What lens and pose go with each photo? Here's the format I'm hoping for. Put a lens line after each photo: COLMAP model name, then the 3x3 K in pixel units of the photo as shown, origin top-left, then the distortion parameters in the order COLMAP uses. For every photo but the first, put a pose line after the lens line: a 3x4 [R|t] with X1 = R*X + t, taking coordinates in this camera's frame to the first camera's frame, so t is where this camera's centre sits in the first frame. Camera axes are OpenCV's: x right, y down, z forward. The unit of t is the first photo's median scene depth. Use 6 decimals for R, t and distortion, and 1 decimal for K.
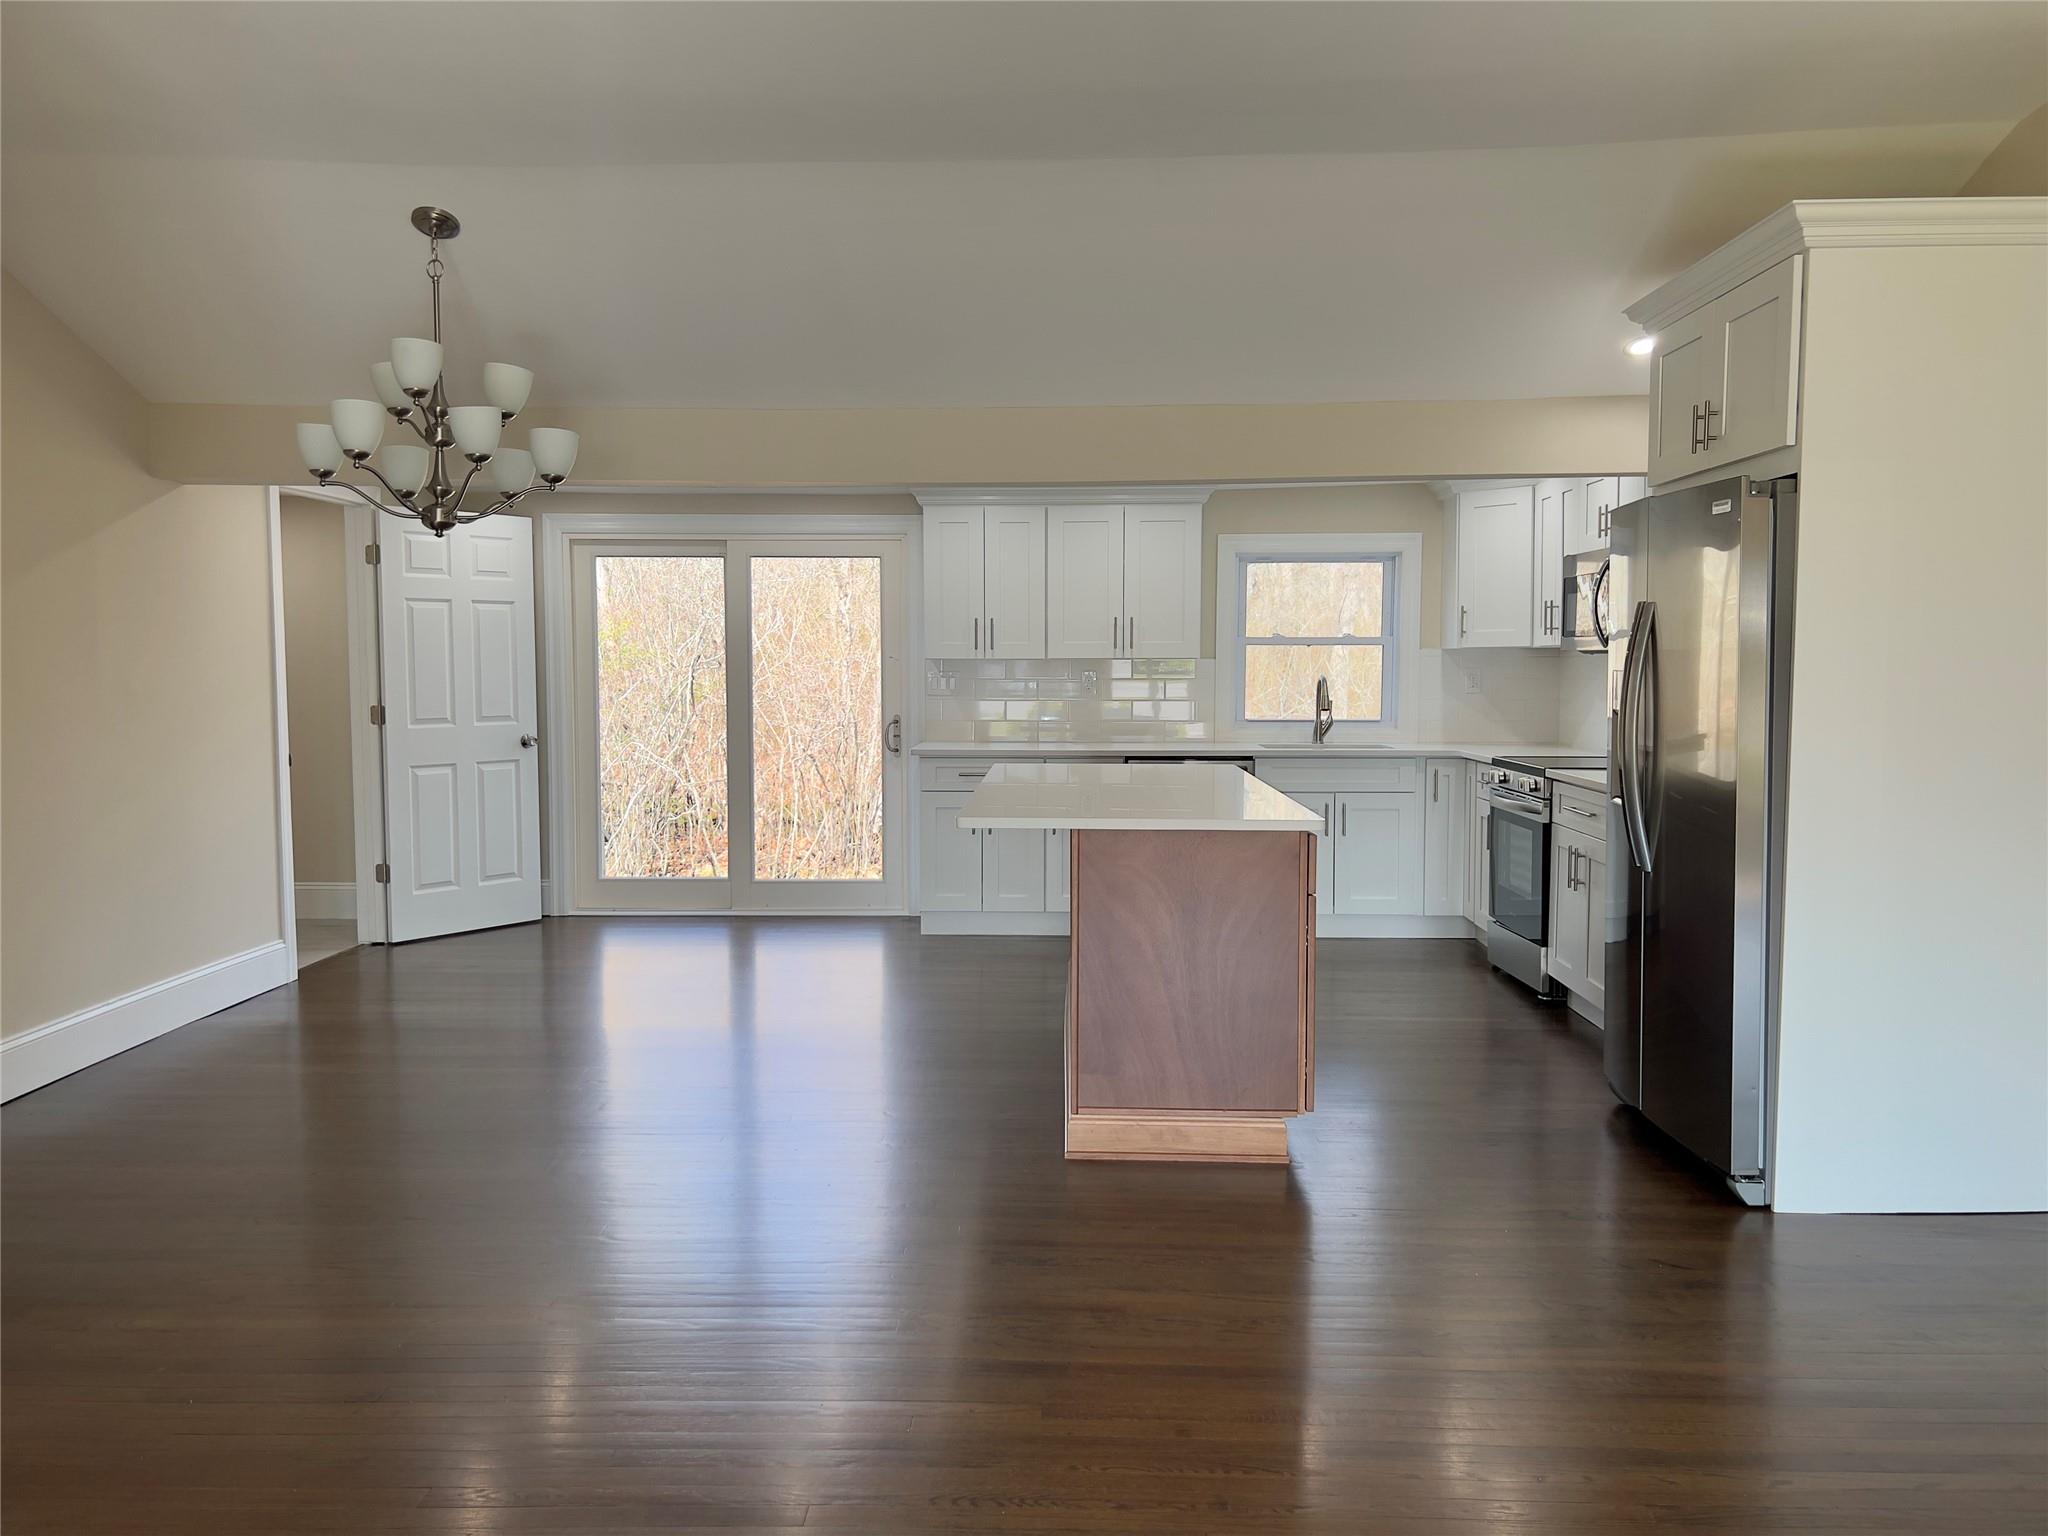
lens RADIAL K [[1540.1, 0, 1024.9], [0, 1540.1, 765.2], [0, 0, 1]] dist [-0.005074, -0.001857]
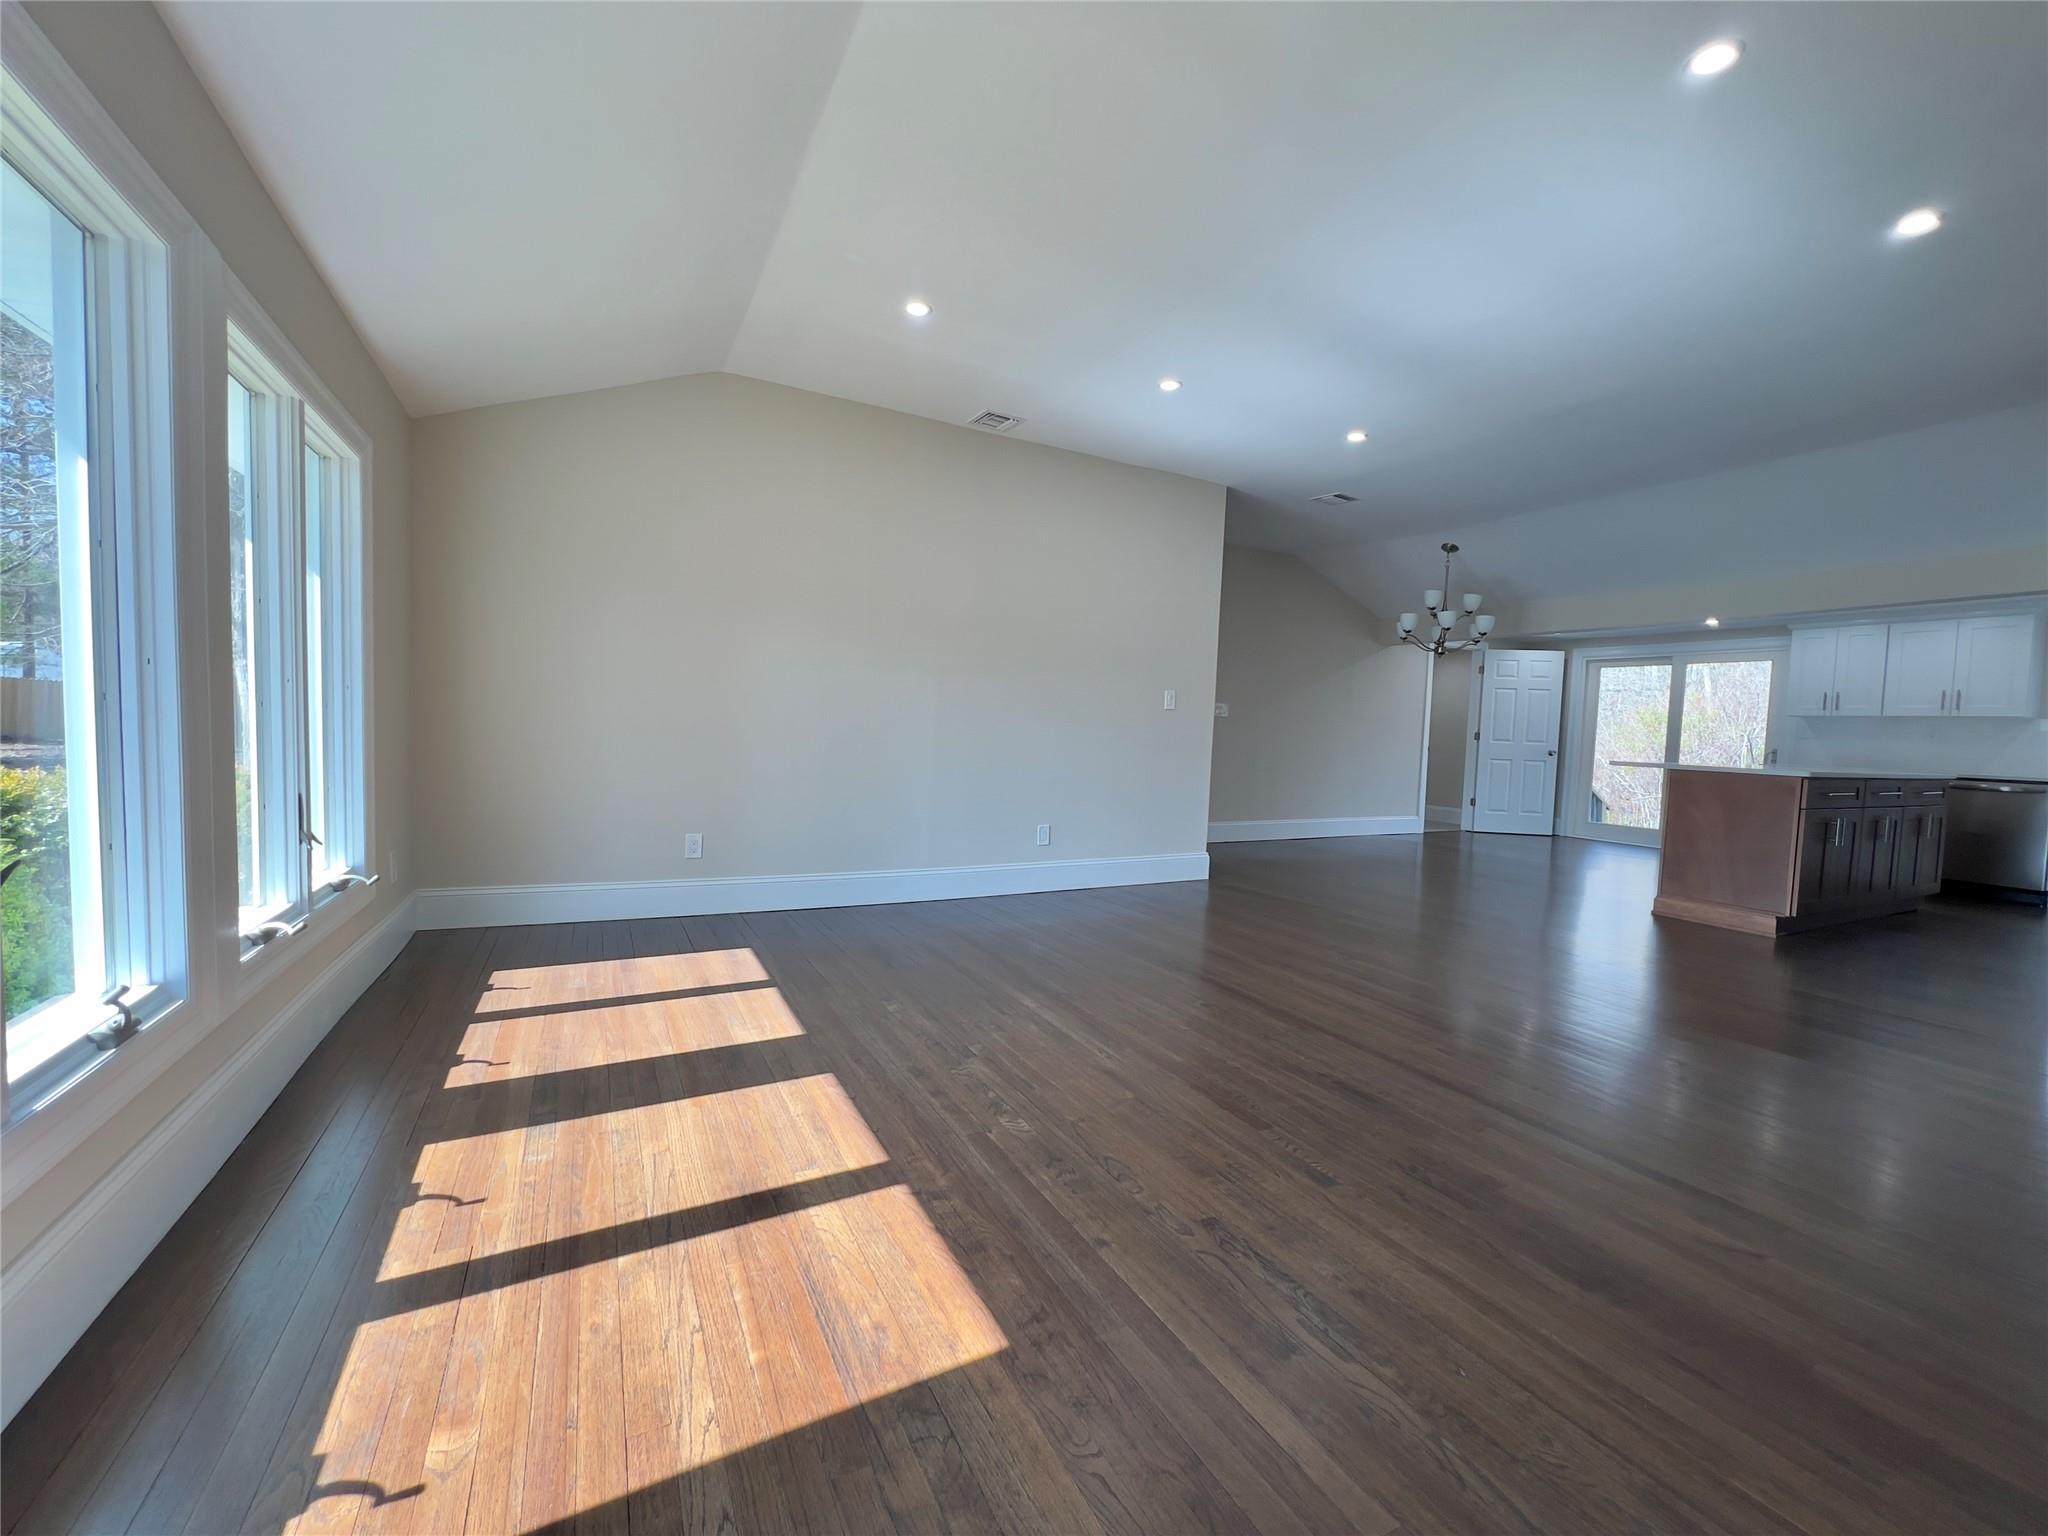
lens RADIAL K [[810.2, 0, 1024.0], [0, 810.2, 771.3], [0, 0, 1]] dist [0.000625, 0.000017]
pose [[0.498283, 0.067132, -0.864411, 0.316307], [-0.095101, 0.995214, 0.022470, 0.059149], [0.861783, 0.071010, 0.502283, -0.237091]]
